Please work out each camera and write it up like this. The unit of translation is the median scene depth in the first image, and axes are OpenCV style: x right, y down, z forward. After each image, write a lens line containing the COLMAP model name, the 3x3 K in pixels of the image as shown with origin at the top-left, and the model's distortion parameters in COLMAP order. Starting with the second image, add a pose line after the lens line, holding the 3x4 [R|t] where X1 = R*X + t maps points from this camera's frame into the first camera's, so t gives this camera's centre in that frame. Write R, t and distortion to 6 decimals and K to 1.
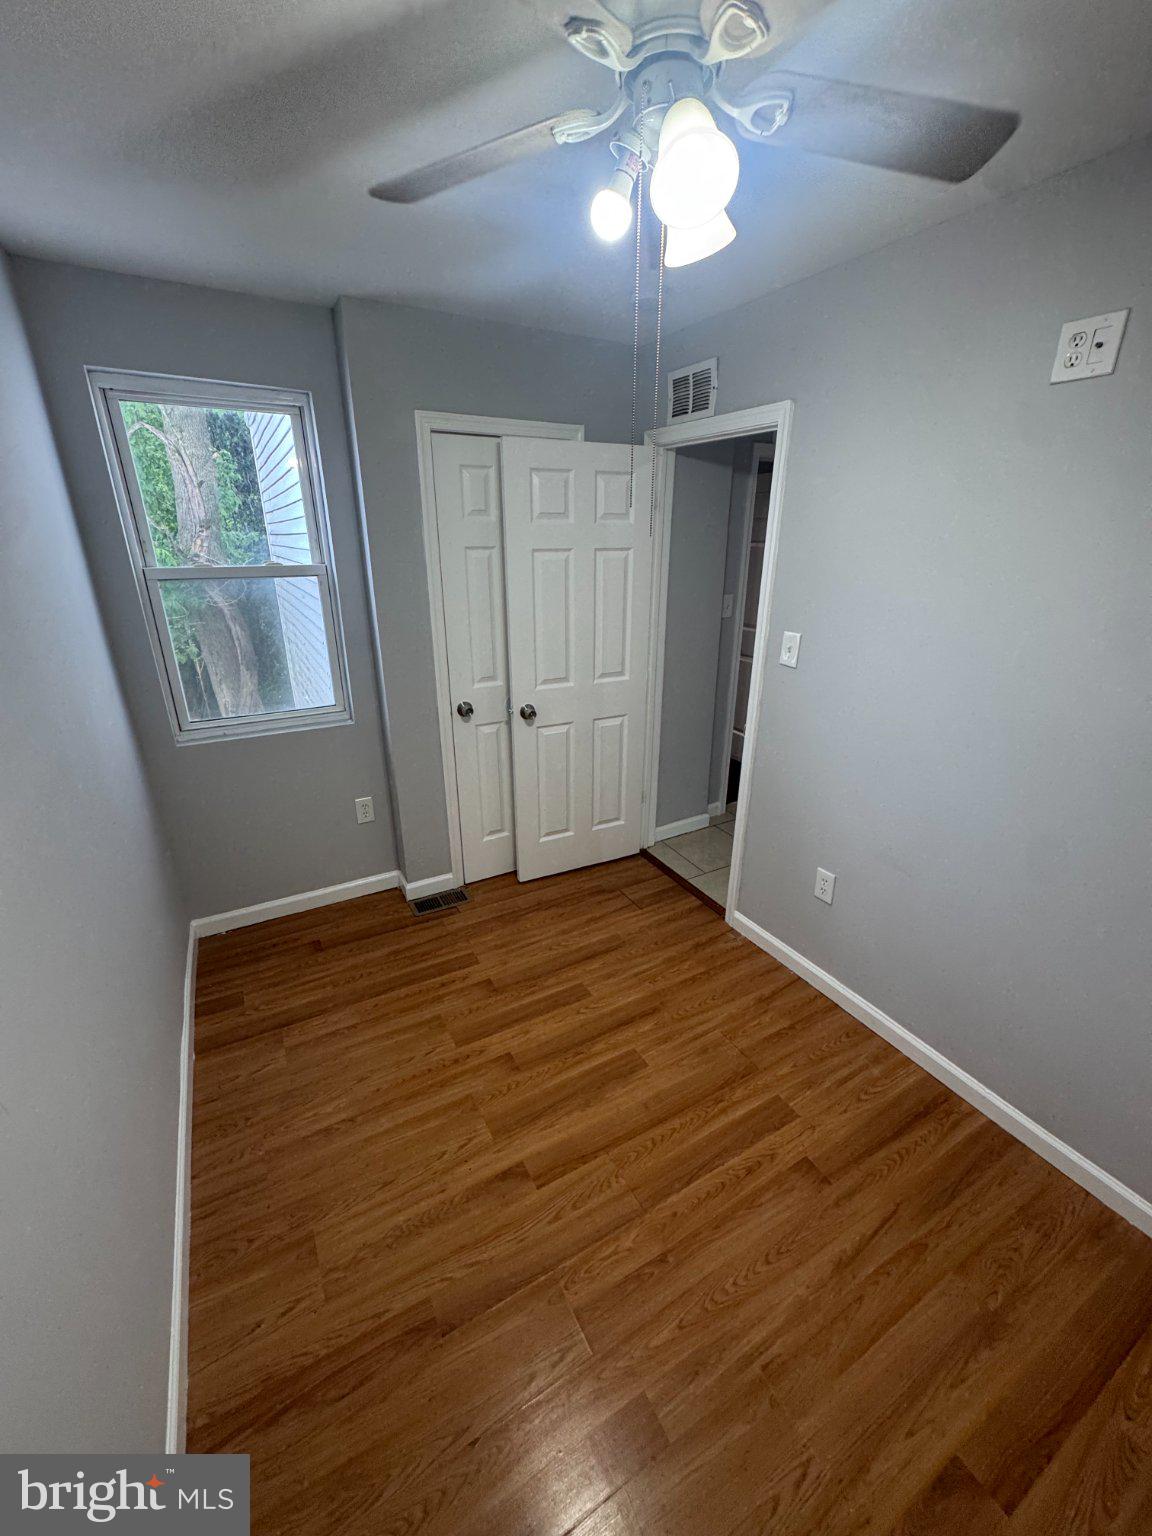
lens RADIAL K [[608.9, 0, 576.0], [0, 608.9, 768.0], [0, 0, 1]] dist [-0.002340, -0.000269]
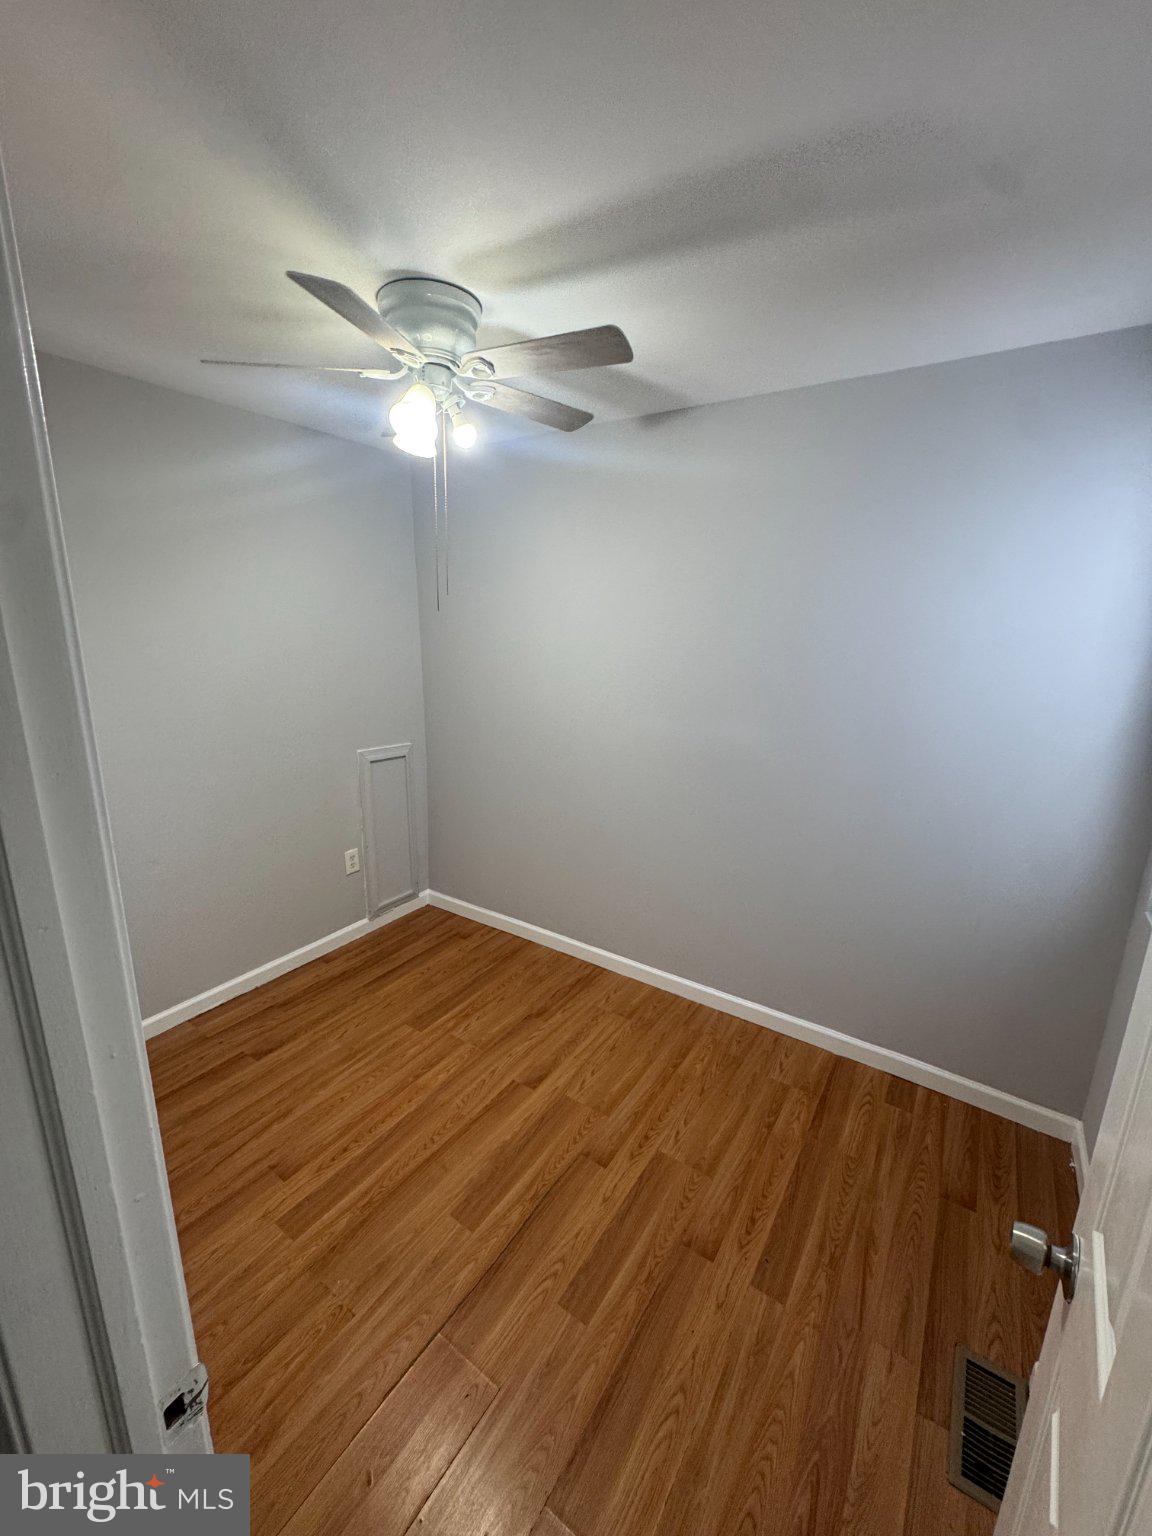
lens RADIAL K [[608.9, 0, 576.0], [0, 608.9, 768.0], [0, 0, 1]] dist [-0.002340, -0.000269]
pose [[-0.896198, 0.080795, -0.436235, 0.300372], [-0.181830, 0.830010, 0.527277, -0.537310], [0.404681, 0.551866, -0.729162, 1.438842]]
